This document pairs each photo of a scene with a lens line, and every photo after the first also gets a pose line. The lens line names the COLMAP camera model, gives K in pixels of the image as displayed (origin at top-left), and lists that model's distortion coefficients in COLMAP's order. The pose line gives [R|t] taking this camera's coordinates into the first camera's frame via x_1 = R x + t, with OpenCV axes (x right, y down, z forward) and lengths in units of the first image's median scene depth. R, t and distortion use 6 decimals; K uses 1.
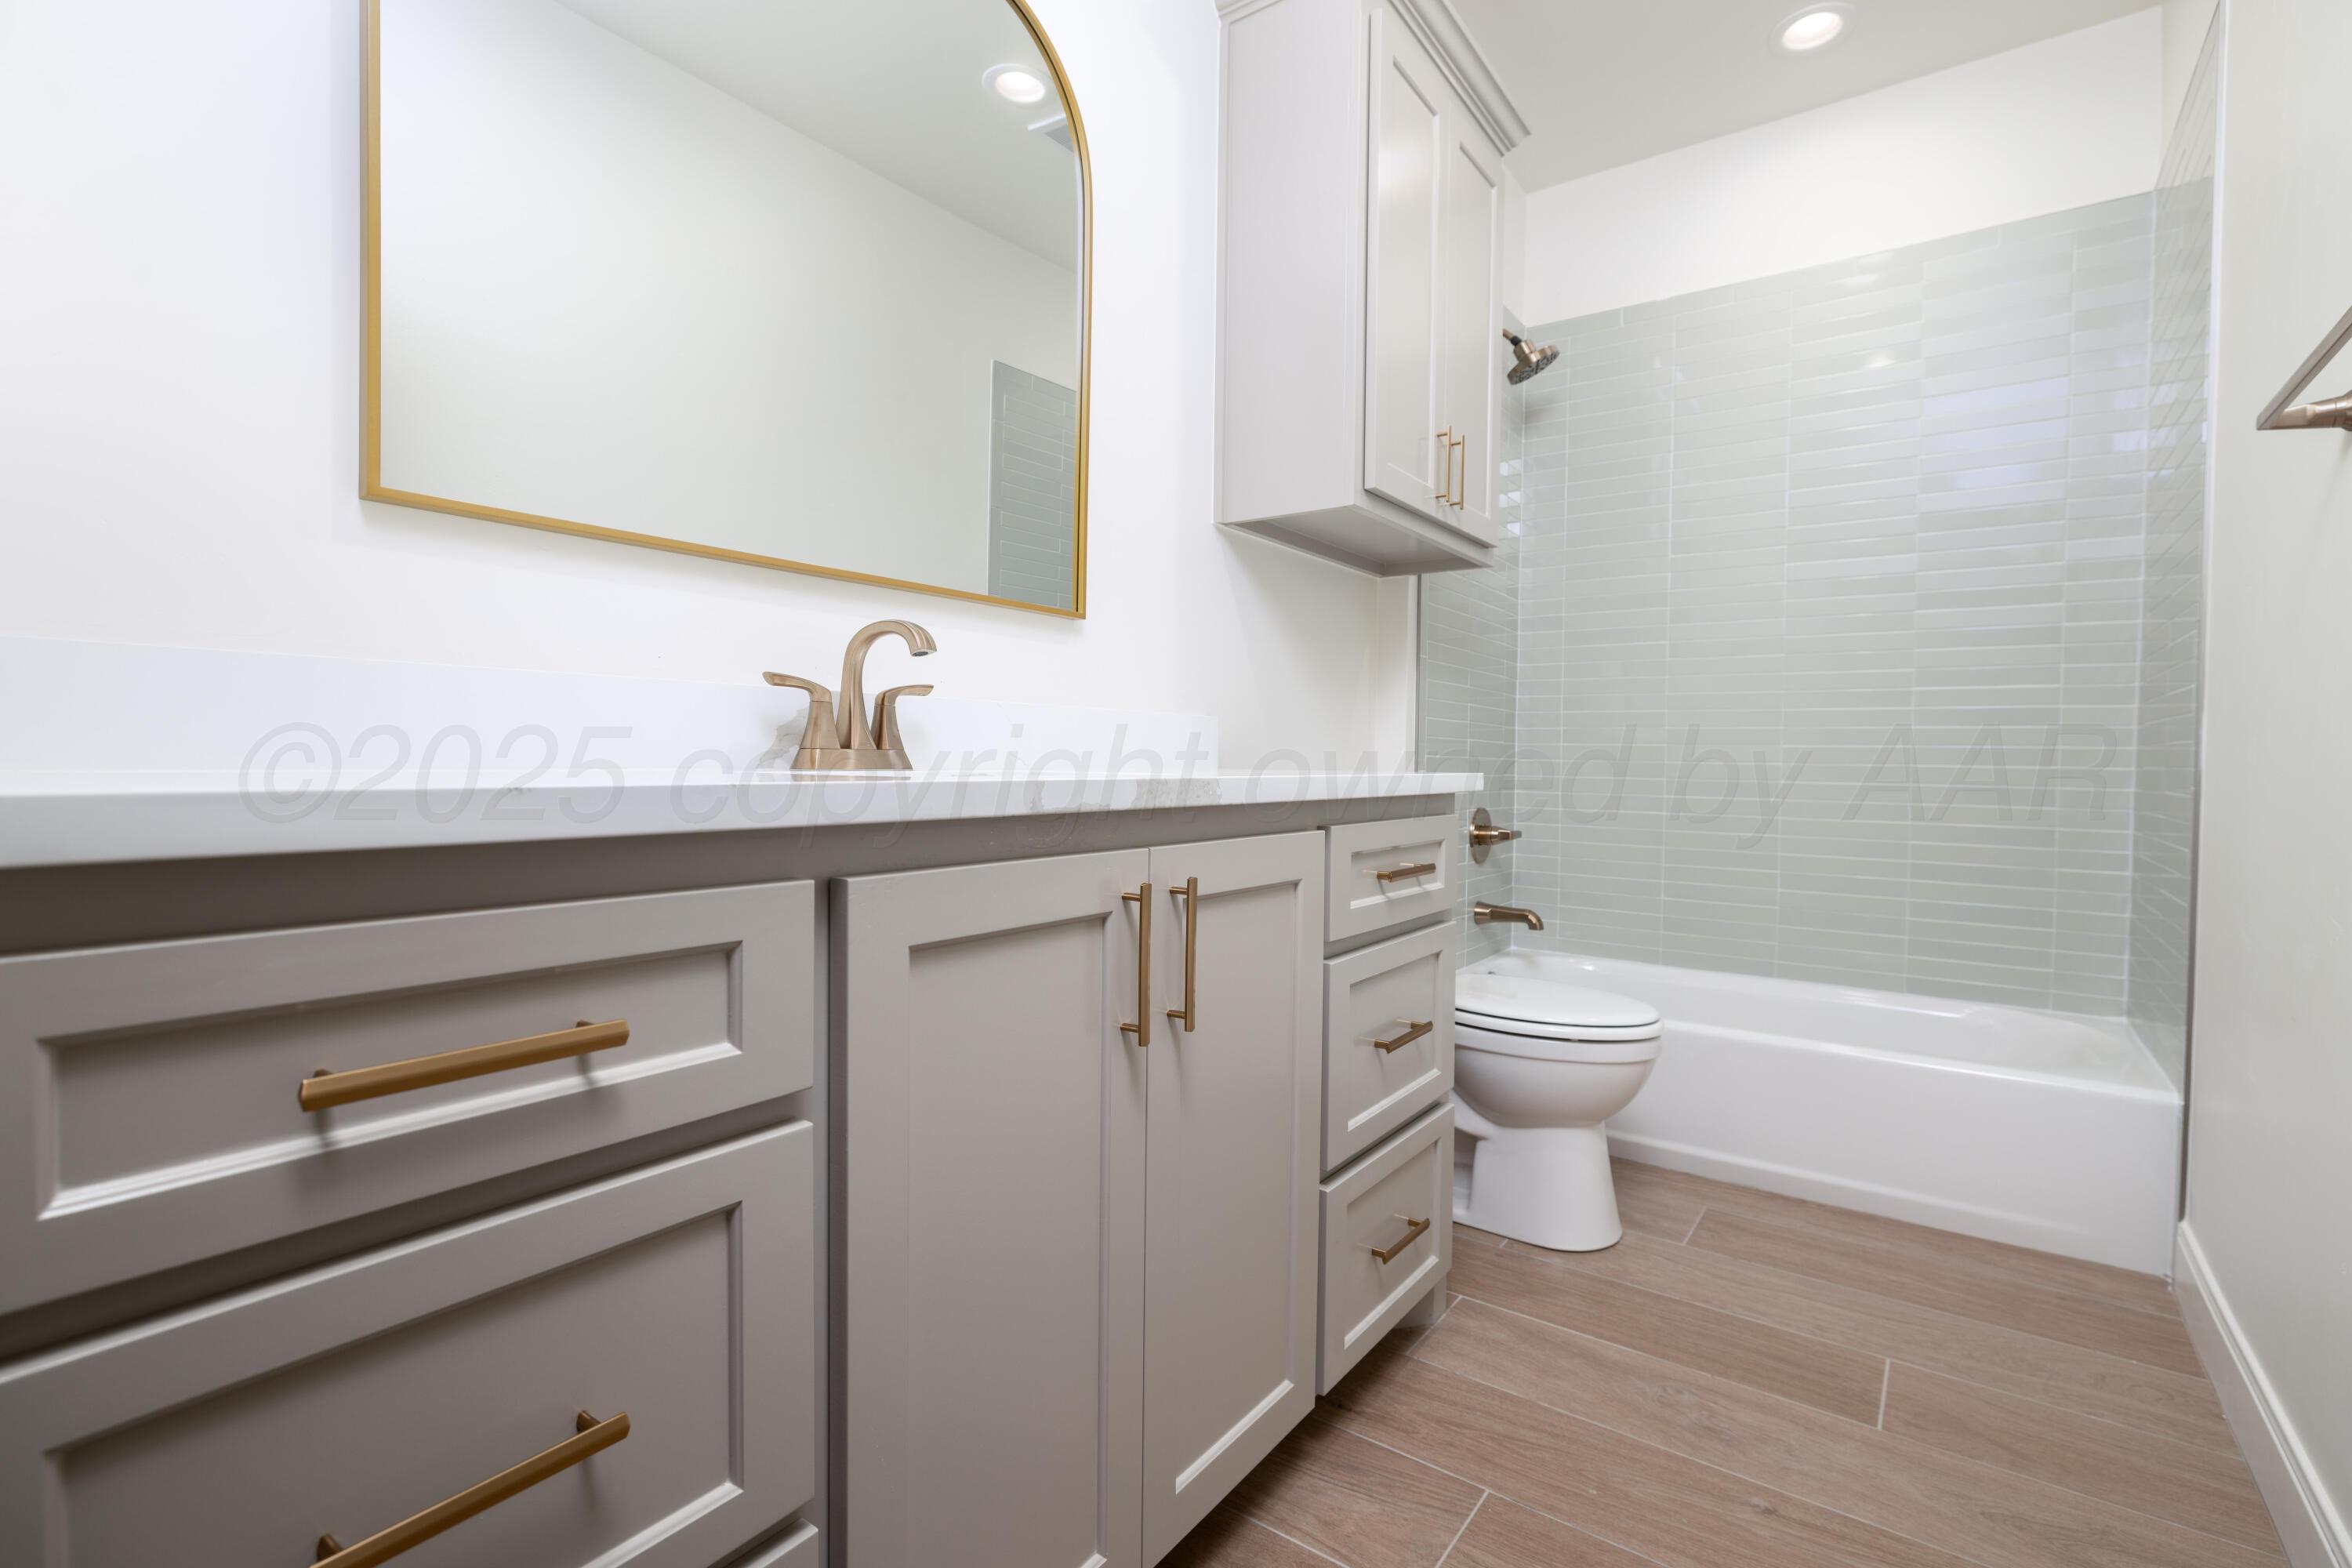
lens RADIAL K [[1107.3, 0, 1180.3], [0, 1107.3, 779.9], [0, 0, 1]] dist [-0.004646, -0.000226]
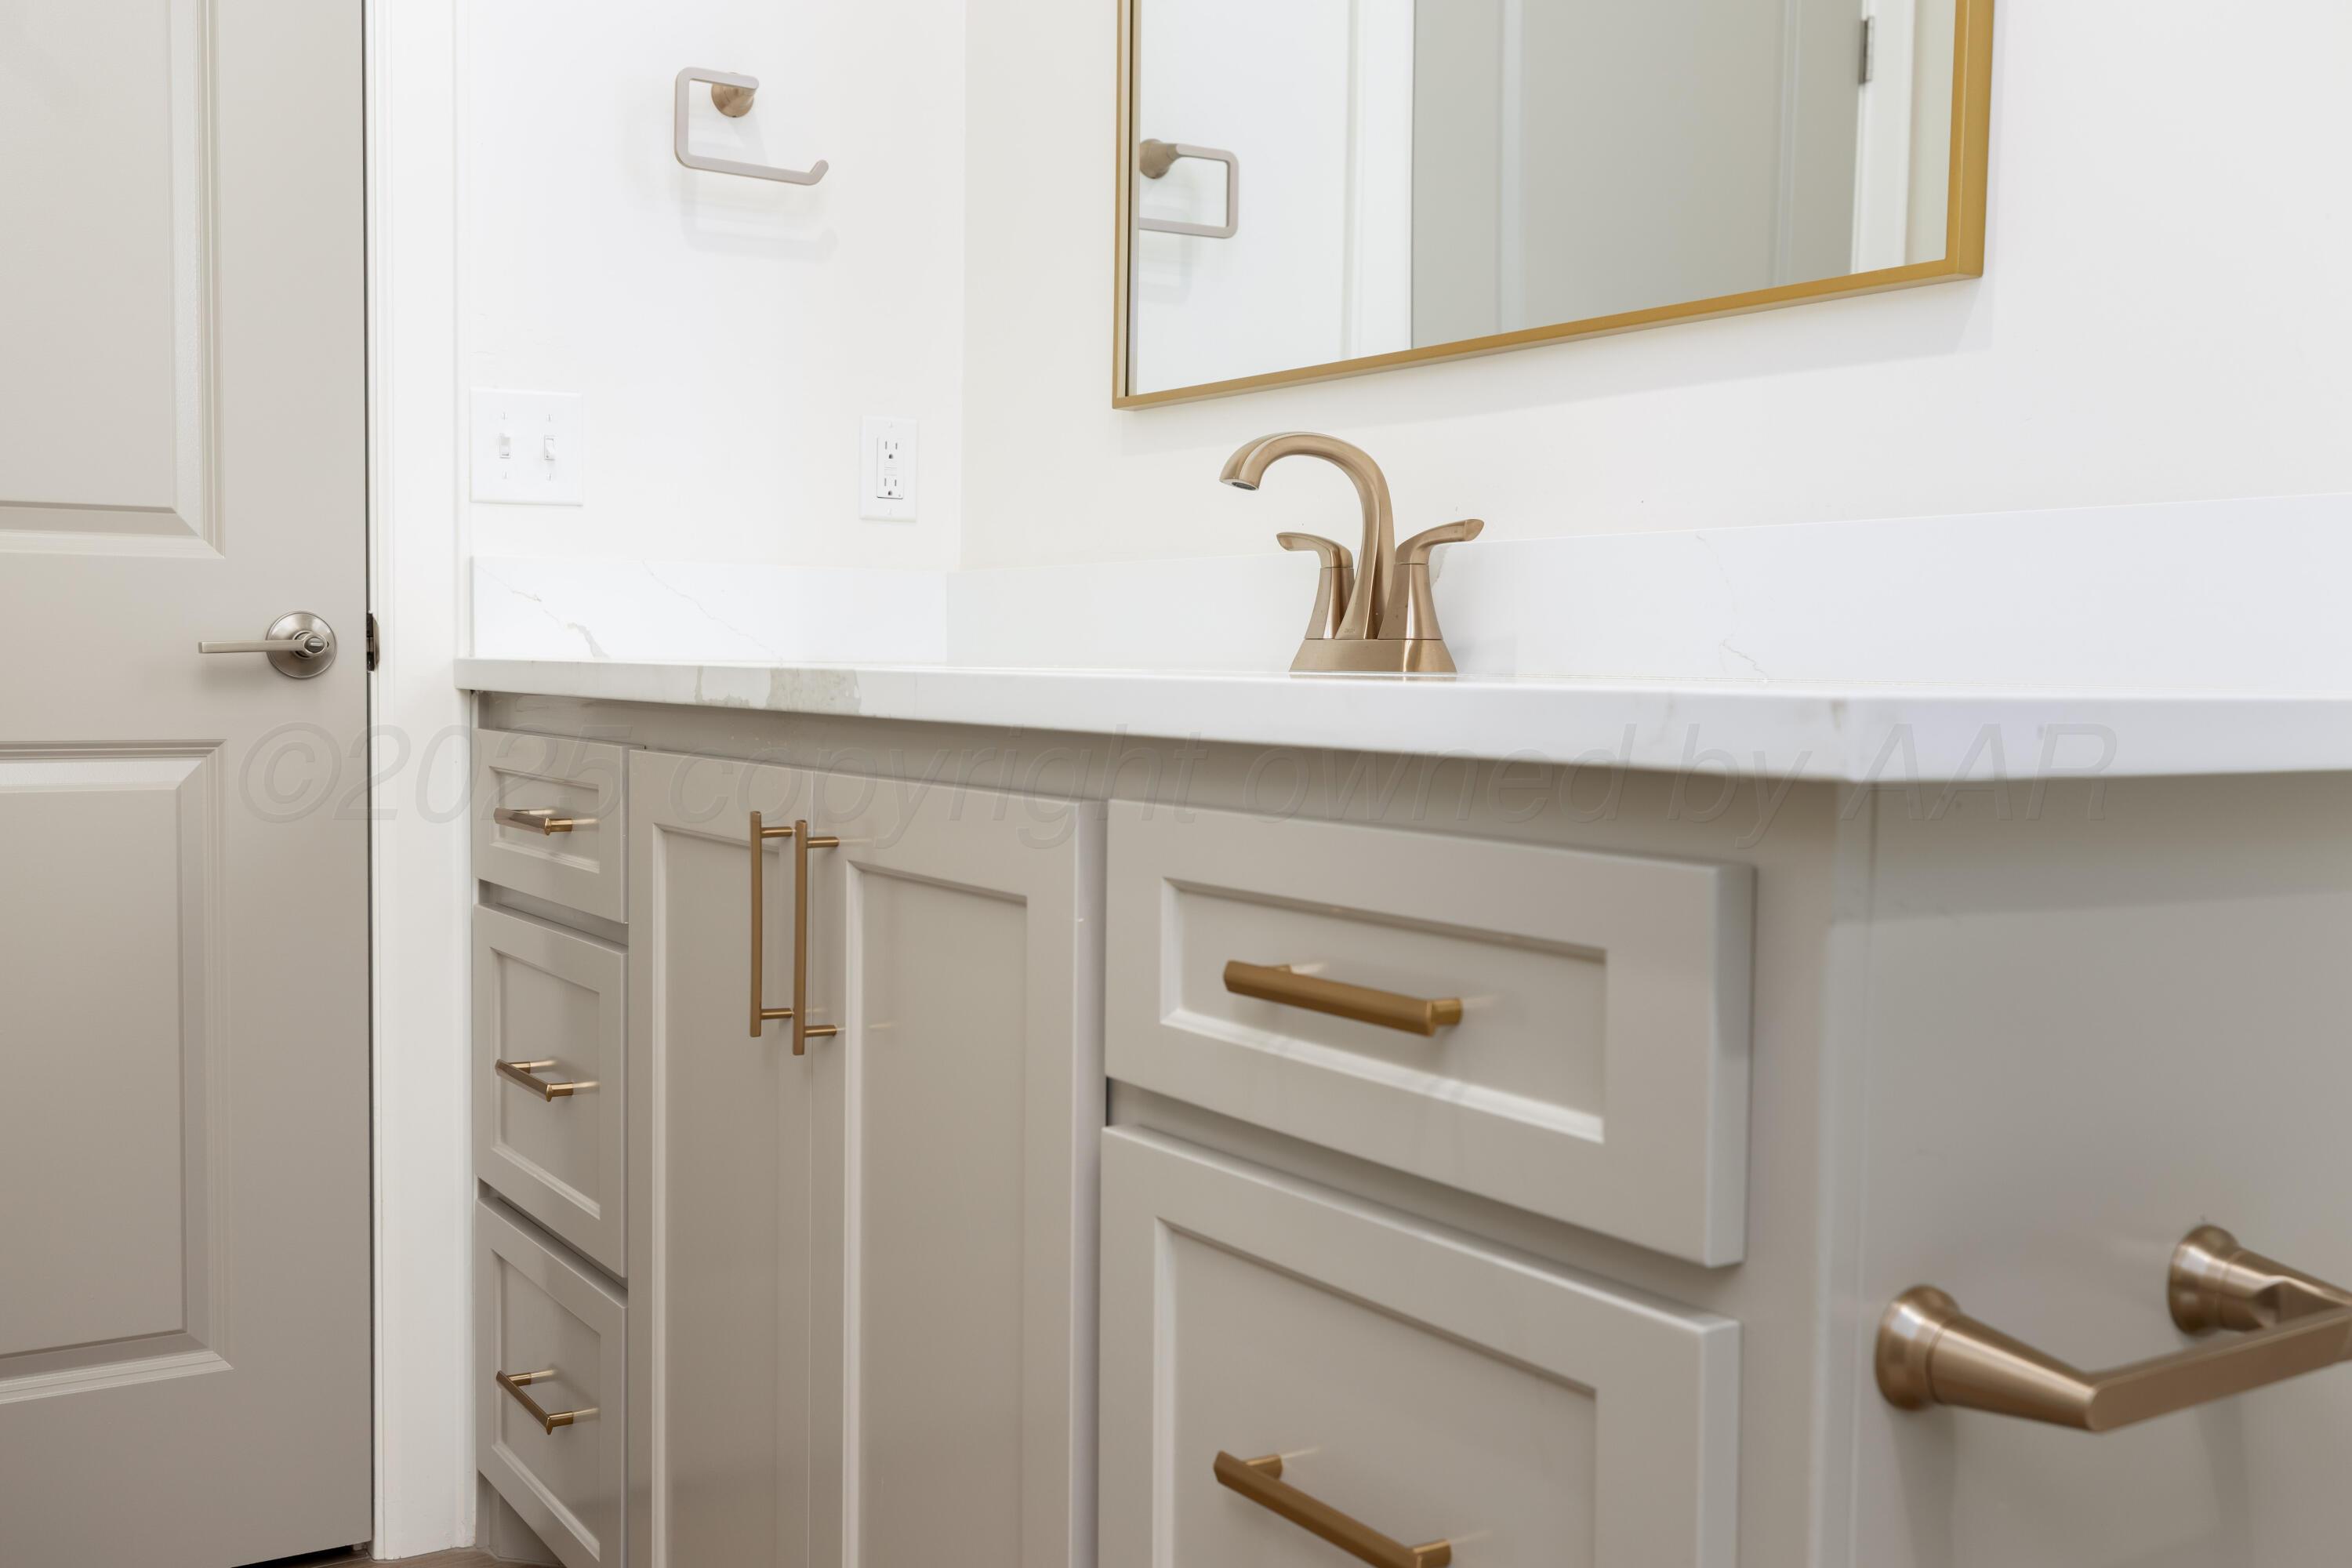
lens RADIAL K [[2219.8, 0, 1206.7], [0, 2219.8, 671.9], [0, 0, 1]] dist [0.004256, 0.000000]
pose [[-0.340811, -0.001630, -0.940130, 0.880245], [-0.028940, 0.999543, 0.008758, -0.014429], [0.939686, 0.030192, -0.340702, 1.270006]]
